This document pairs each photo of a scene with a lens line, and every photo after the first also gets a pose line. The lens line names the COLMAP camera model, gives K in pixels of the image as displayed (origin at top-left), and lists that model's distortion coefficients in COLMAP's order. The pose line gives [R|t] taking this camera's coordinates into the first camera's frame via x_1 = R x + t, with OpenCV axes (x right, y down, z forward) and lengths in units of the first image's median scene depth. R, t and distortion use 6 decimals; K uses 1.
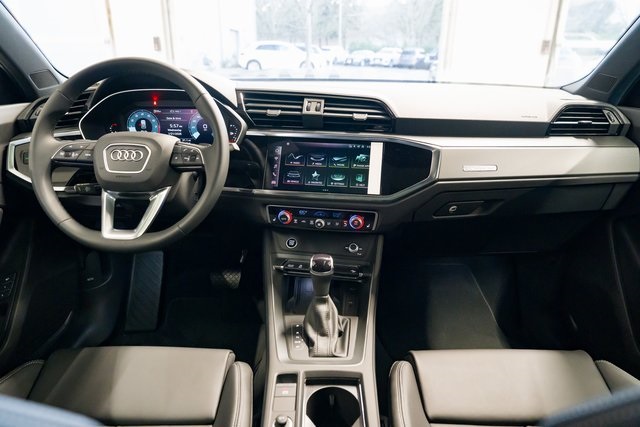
lens RADIAL K [[432.6, 0, 318.6], [0, 432.6, 210.6], [0, 0, 1]] dist [-0.003816, -0.000046]
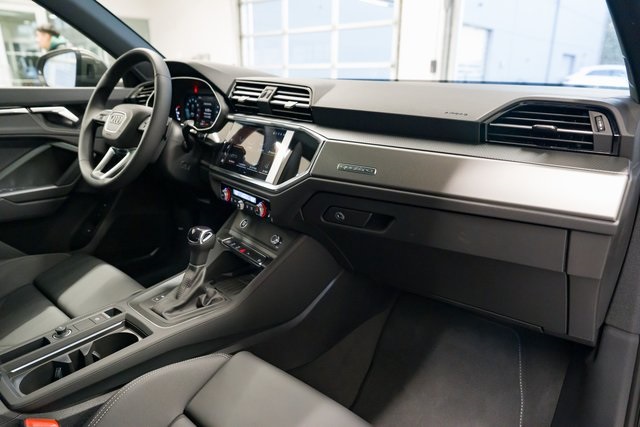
lens RADIAL K [[437.5, 0, 320.0], [0, 437.5, 213.5], [0, 0, 1]] dist [0.001370, 0.002563]
pose [[0.756515, 0.194460, -0.624396, 0.799381], [-0.230454, 0.972794, 0.023747, -0.018608], [0.612027, 0.125930, 0.780747, 0.304647]]
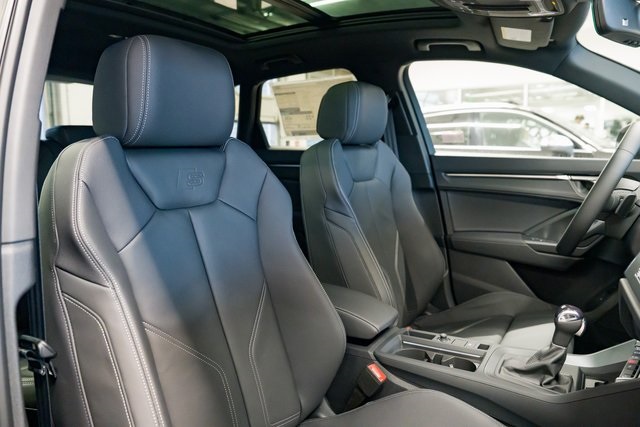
lens RADIAL K [[432.6, 0, 318.6], [0, 432.6, 210.6], [0, 0, 1]] dist [-0.003816, -0.000046]
pose [[-0.528949, 0.117716, -0.840450, 0.978973], [-0.295403, 0.902862, 0.312374, -0.194523], [0.795581, 0.413502, -0.442795, 0.777342]]
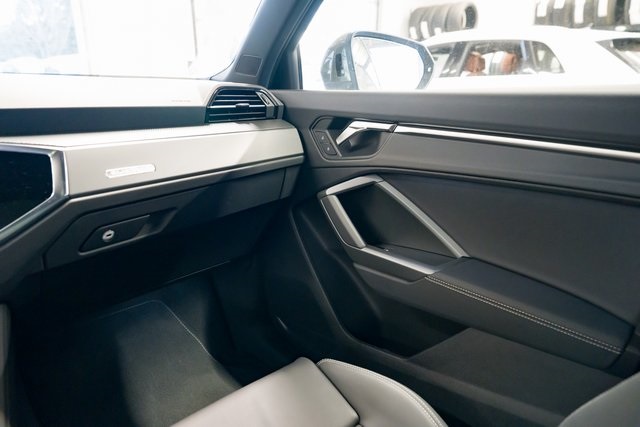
lens RADIAL K [[432.6, 0, 318.6], [0, 432.6, 210.6], [0, 0, 1]] dist [-0.003816, -0.000046]
pose [[0.747990, -0.197067, 0.633779, 0.130862], [0.233320, 0.972029, 0.026877, 0.017969], [-0.621348, 0.127770, 0.773047, 0.247597]]
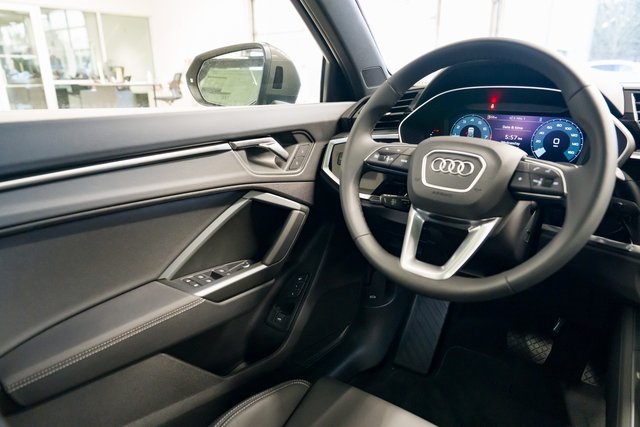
lens RADIAL K [[432.6, 0, 318.6], [0, 432.6, 210.6], [0, 0, 1]] dist [-0.003816, -0.000046]
pose [[0.789312, 0.171409, -0.589581, -0.146383], [-0.201294, 0.979412, 0.015258, -0.016163], [0.580058, 0.106636, 0.807565, 0.231645]]
